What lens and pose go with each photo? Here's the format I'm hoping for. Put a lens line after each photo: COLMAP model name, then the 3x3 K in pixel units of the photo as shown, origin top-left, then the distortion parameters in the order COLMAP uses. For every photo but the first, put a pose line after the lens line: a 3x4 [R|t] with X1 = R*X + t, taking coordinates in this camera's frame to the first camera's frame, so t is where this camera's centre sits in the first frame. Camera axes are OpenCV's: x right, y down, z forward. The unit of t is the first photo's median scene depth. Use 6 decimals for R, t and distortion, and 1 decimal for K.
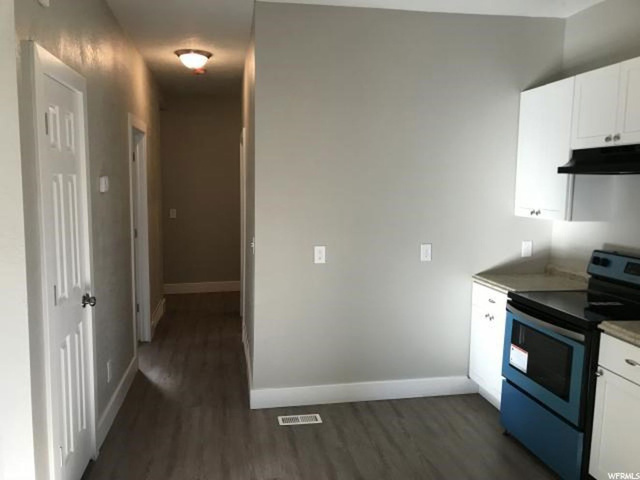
lens RADIAL K [[527.9, 0, 320.0], [0, 527.9, 240.0], [0, 0, 1]] dist [0.002105, 0.003412]
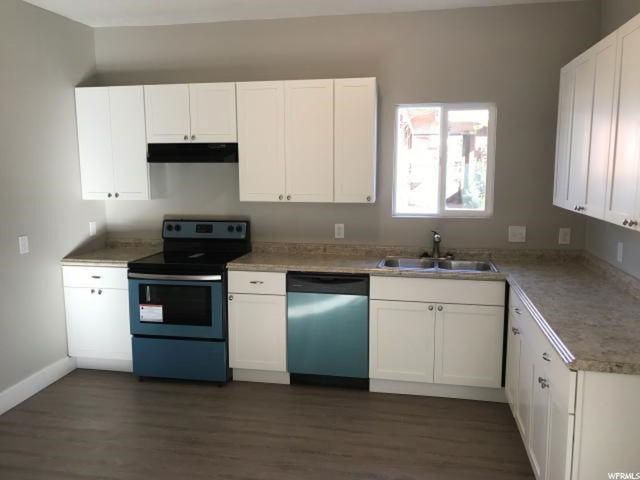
lens RADIAL K [[517.7, 0, 320.0], [0, 517.7, 240.0], [0, 0, 1]] dist [-0.002512, 0.007801]
pose [[0.348362, -0.146299, 0.925873, -0.558578], [0.109709, 0.987320, 0.114730, -0.038523], [-0.930918, 0.061609, 0.359996, 0.178293]]
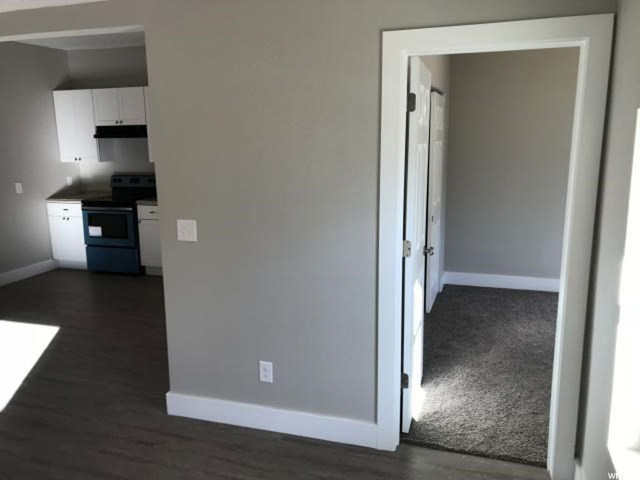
lens RADIAL K [[517.7, 0, 320.0], [0, 517.7, 240.0], [0, 0, 1]] dist [-0.002512, 0.007801]
pose [[0.468330, -0.192945, 0.862229, -0.898439], [0.115944, 0.980847, 0.156512, 0.044939], [-0.875913, 0.026671, 0.481731, -0.679915]]
